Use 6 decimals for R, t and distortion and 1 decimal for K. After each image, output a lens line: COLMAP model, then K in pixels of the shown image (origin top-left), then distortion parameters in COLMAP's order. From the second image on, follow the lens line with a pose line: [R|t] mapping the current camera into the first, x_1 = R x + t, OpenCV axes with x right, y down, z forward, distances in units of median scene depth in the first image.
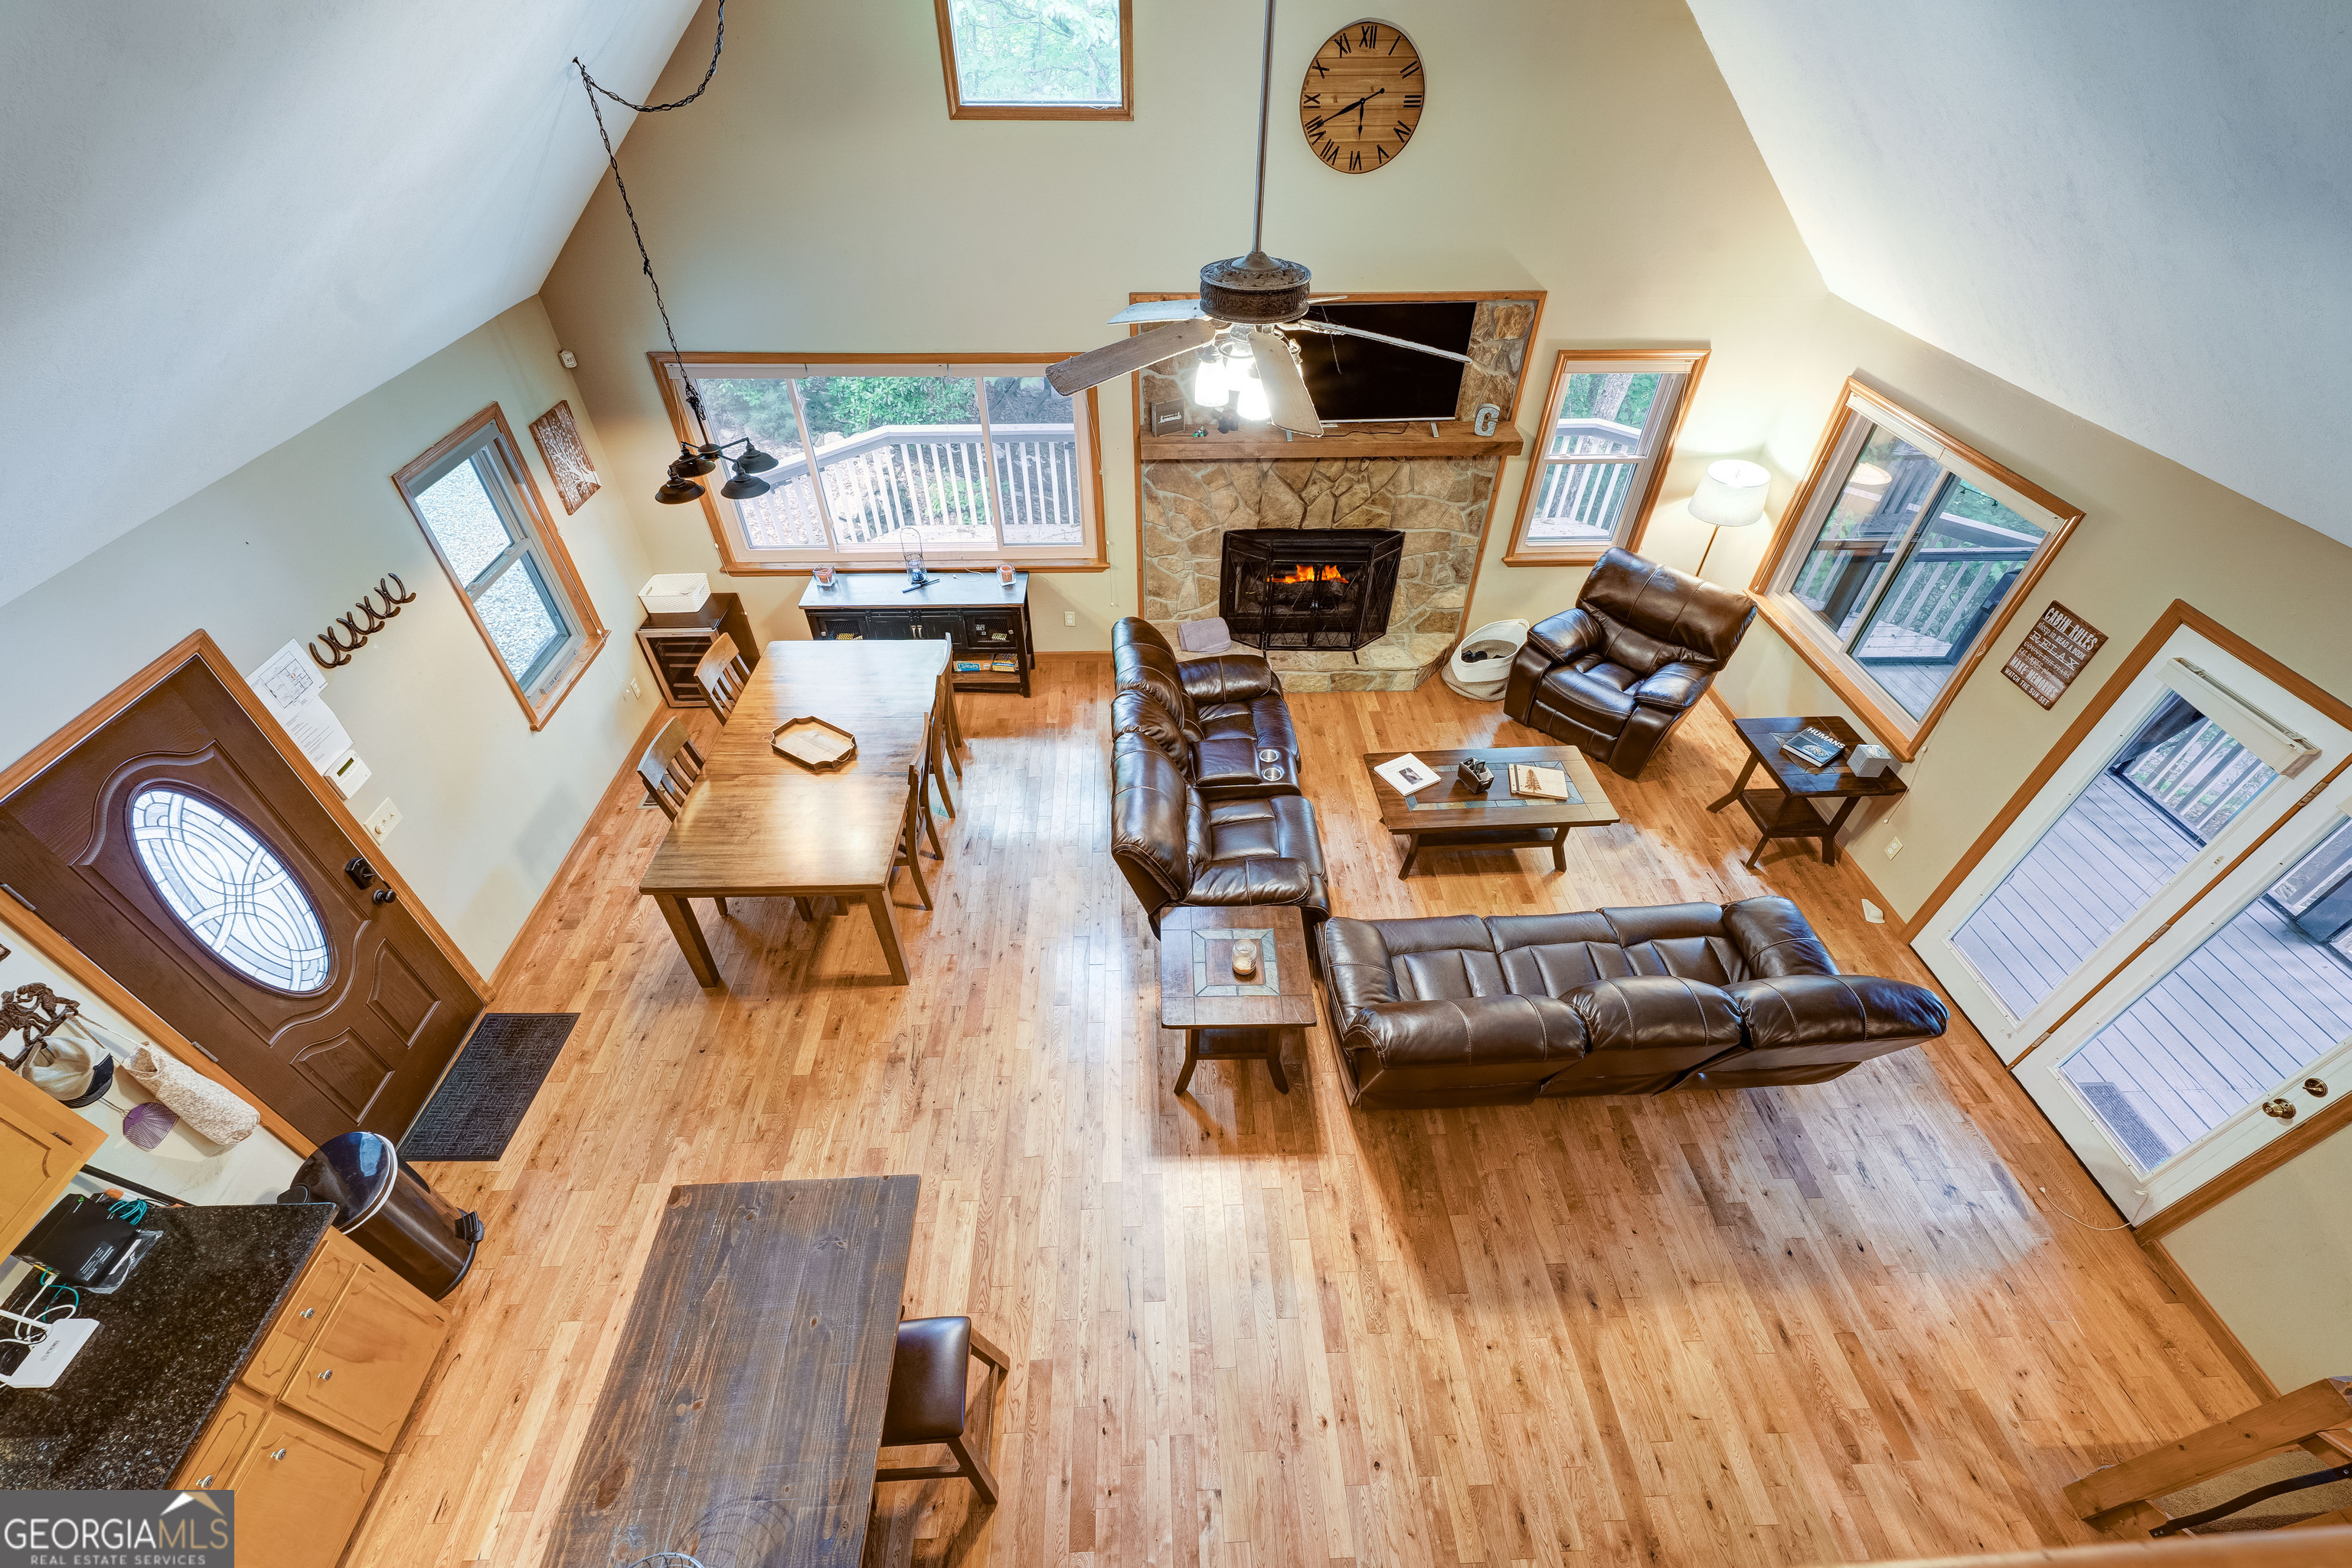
lens RADIAL K [[931.0, 0, 1189.3], [0, 931.0, 810.6], [0, 0, 1]] dist [0.002502, 0.000140]
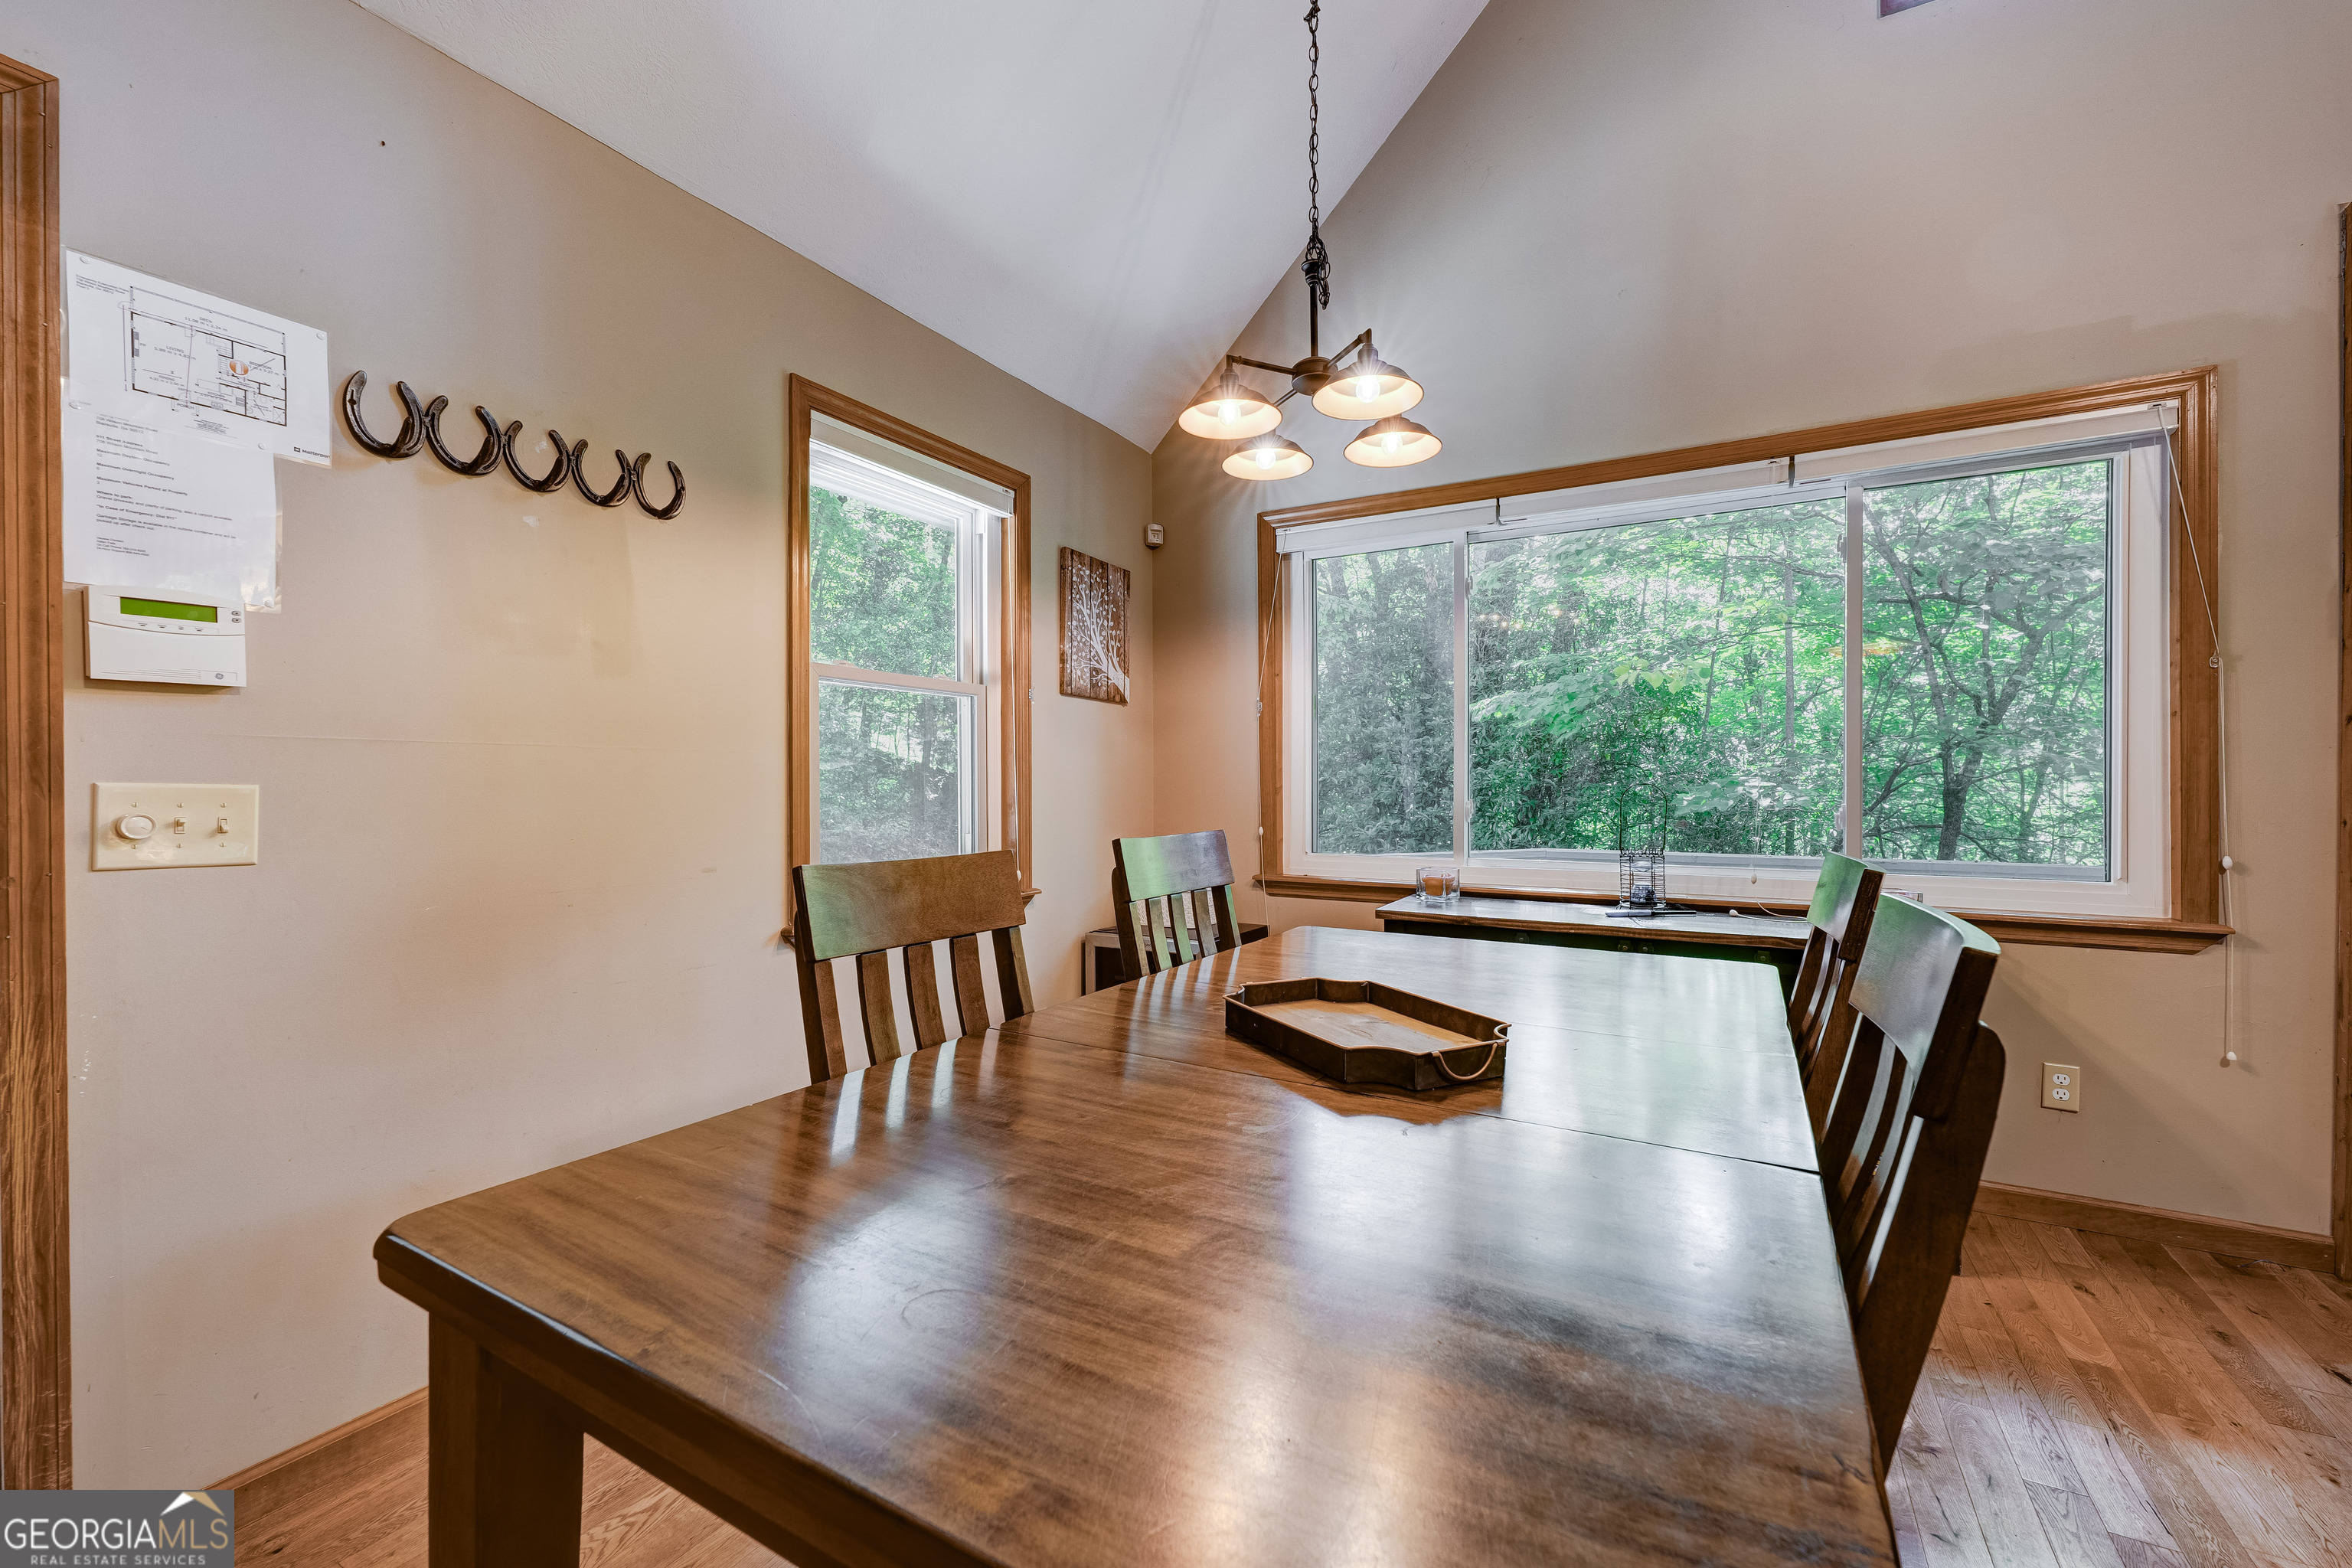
lens RADIAL K [[949.0, 0, 1178.3], [0, 949.0, 803.3], [0, 0, 1]] dist [0.000081, -0.000157]
pose [[0.840626, -0.016059, -0.541377, -0.276797], [-0.352251, 0.743072, -0.569002, 0.057120], [0.411420, 0.669018, 0.618989, 0.711587]]
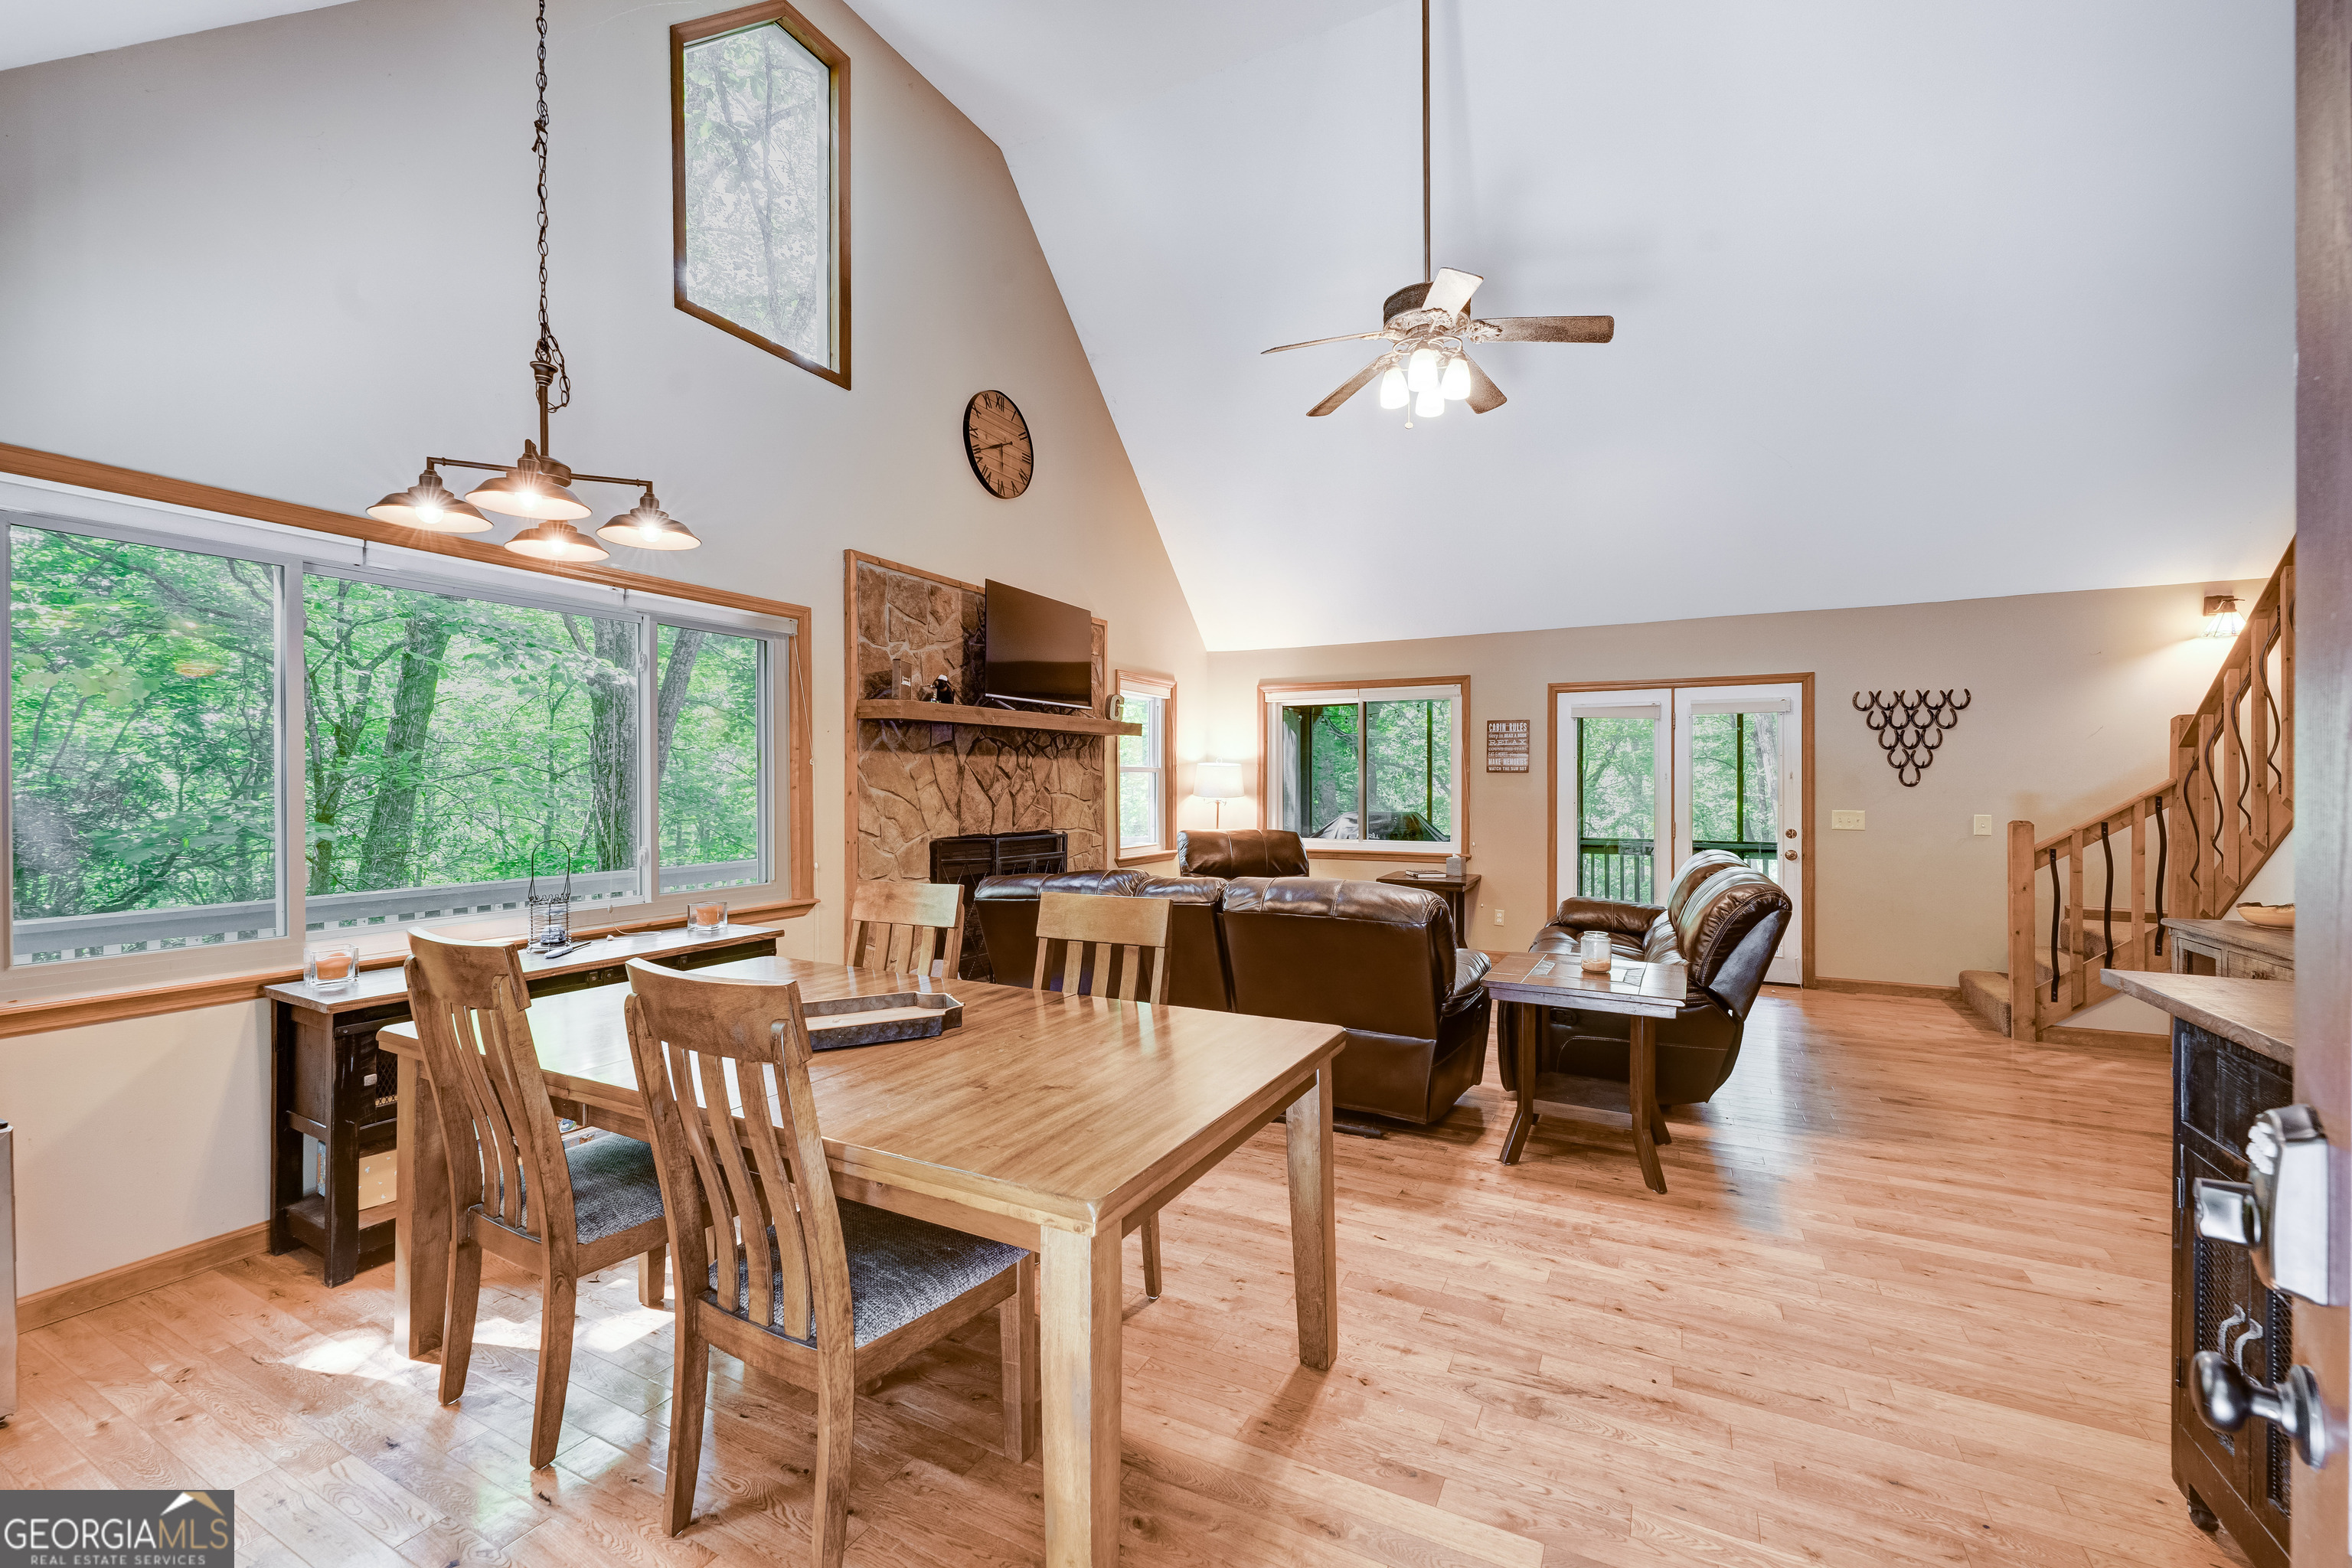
lens RADIAL K [[959.2, 0, 1192.1], [0, 959.2, 789.1], [0, 0, 1]] dist [-0.000541, -0.000080]
pose [[0.499572, -0.027519, 0.865835, -0.695047], [0.600486, 0.731397, -0.323225, 0.086037], [-0.624375, 0.681396, 0.381910, 0.629936]]
